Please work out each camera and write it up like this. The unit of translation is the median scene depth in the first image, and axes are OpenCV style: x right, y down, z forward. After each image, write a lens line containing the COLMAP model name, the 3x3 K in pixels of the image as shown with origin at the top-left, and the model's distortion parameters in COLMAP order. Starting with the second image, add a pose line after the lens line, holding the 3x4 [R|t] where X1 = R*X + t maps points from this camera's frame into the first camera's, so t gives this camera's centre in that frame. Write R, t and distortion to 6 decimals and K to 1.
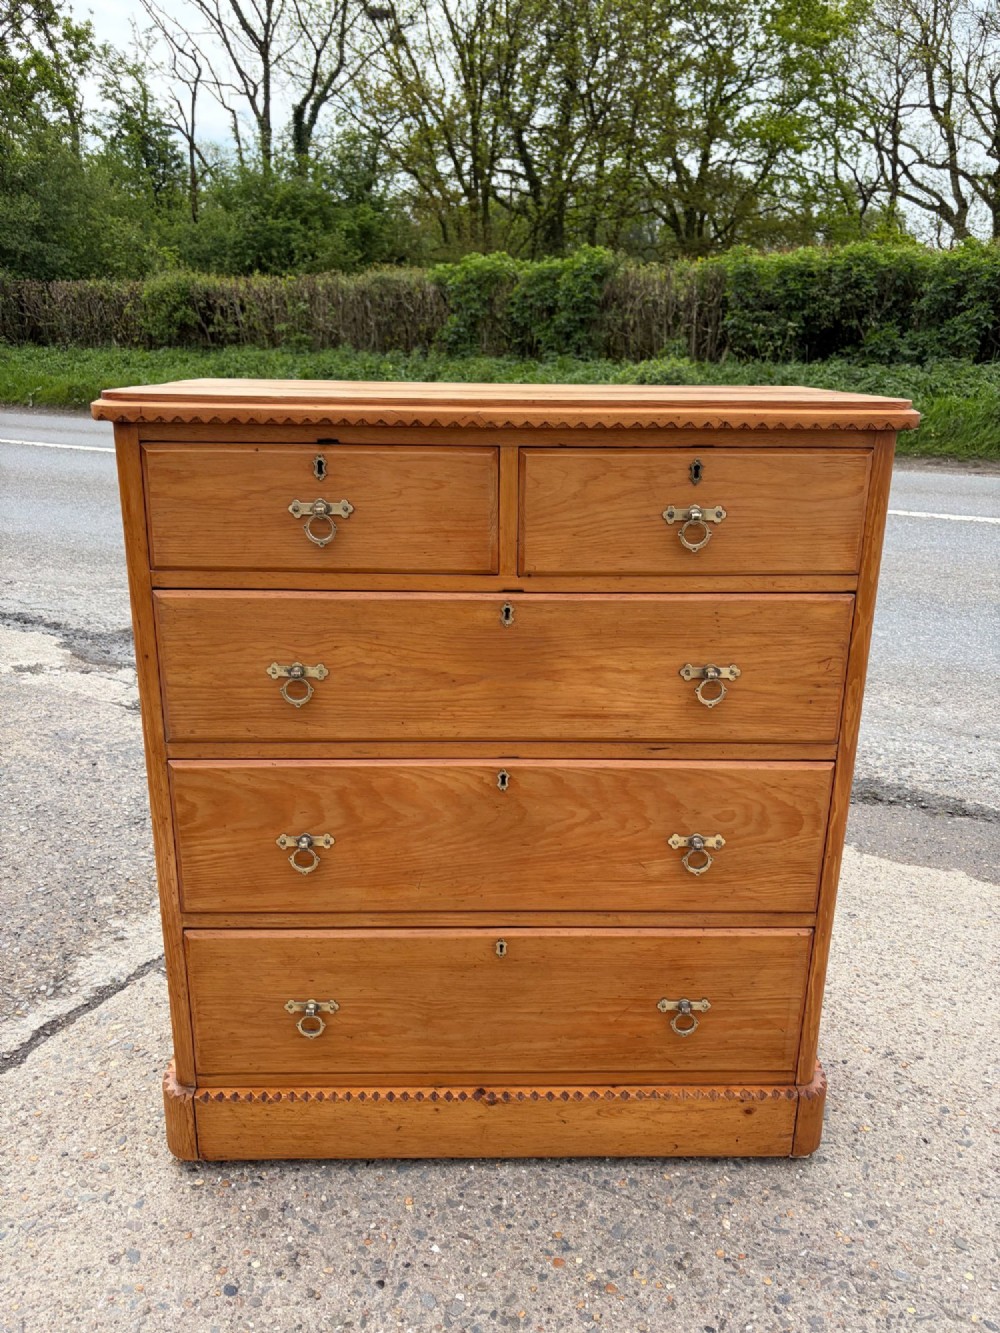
lens RADIAL K [[1001.2, 0, 499.9], [0, 1001.2, 684.4], [0, 0, 1]] dist [0.045181, -0.054257]
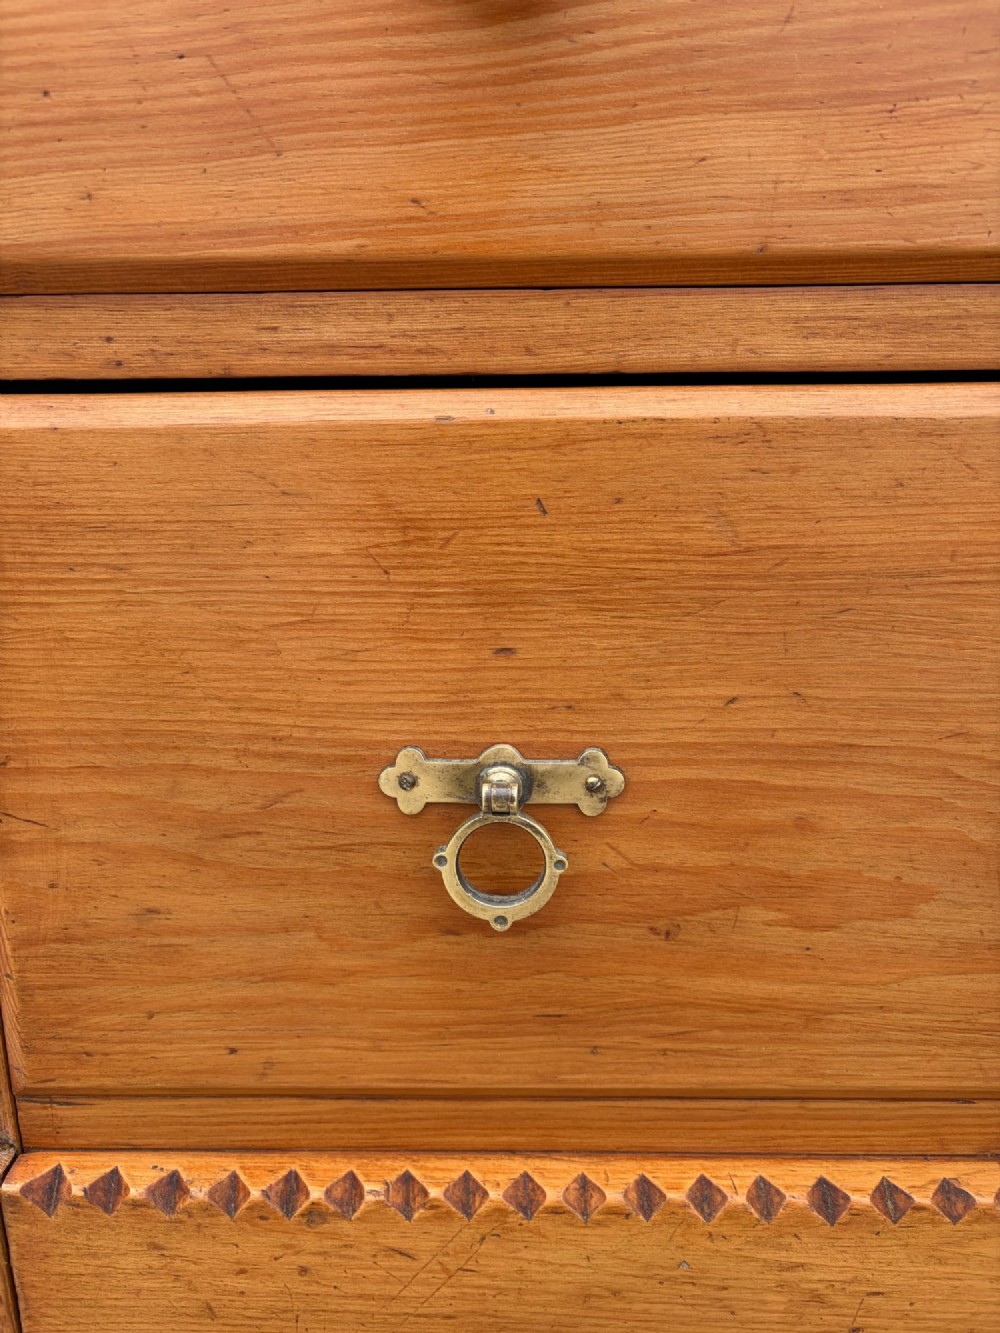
lens RADIAL K [[1001.2, 0, 482.0], [0, 1001.2, 714.6], [0, 0, 1]] dist [0.045181, -0.054257]
pose [[0.998672, -0.009757, -0.050584, -0.132543], [0.007907, 0.999297, -0.036658, 0.230697], [0.050906, 0.036210, 0.998047, 0.574280]]
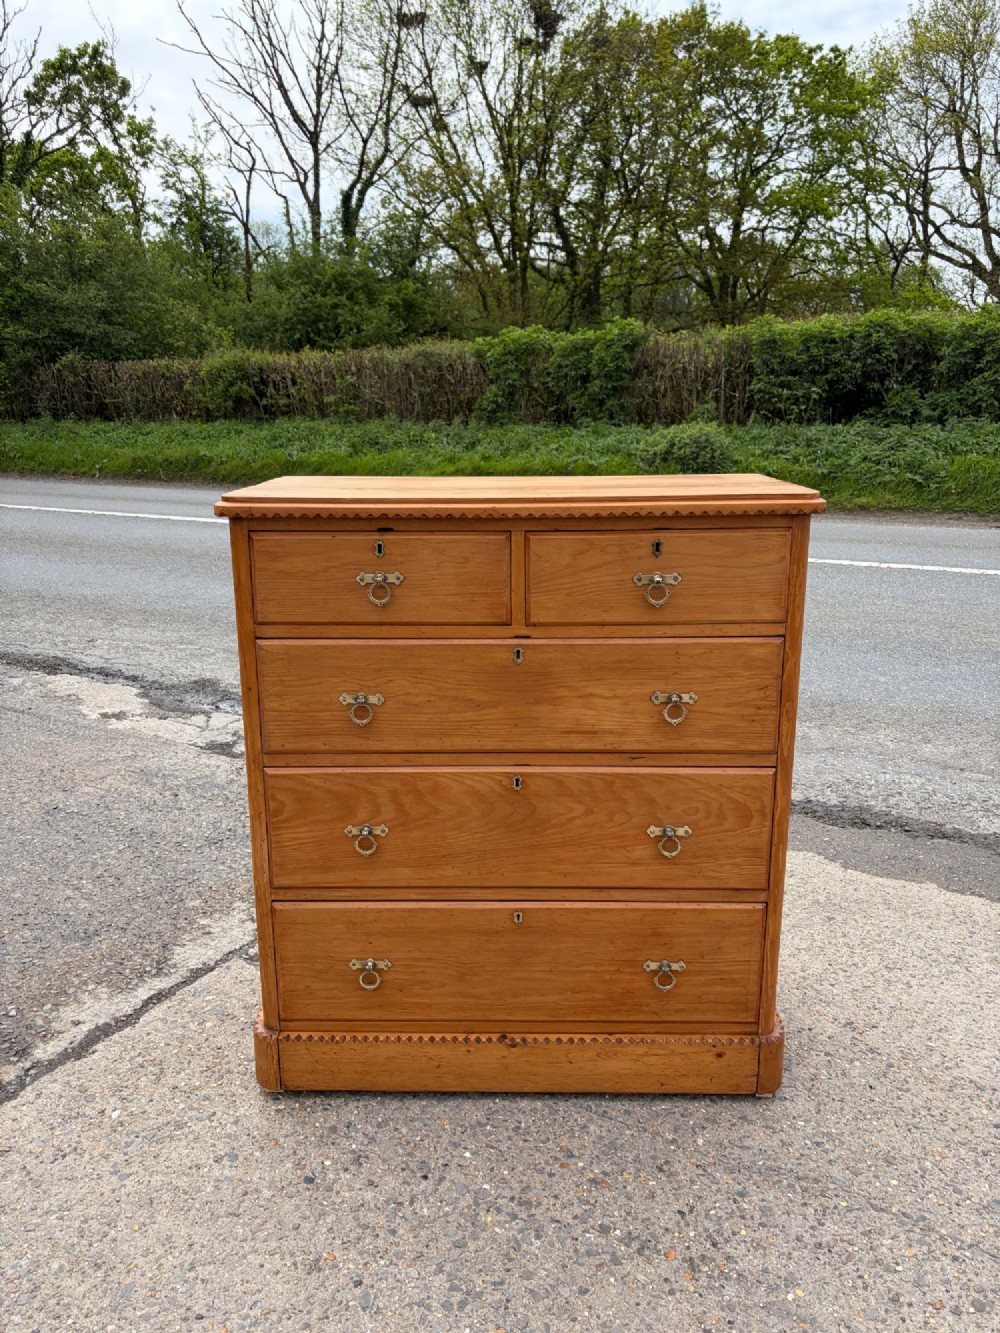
lens RADIAL K [[1001.2, 0, 493.4], [0, 1001.2, 693.2], [0, 0, 1]] dist [0.045181, -0.054257]
pose [[0.998780, -0.006785, -0.048910, 0.024544], [0.004497, 0.998898, -0.046724, 0.027042], [0.049173, 0.046447, 0.997710, -0.205115]]
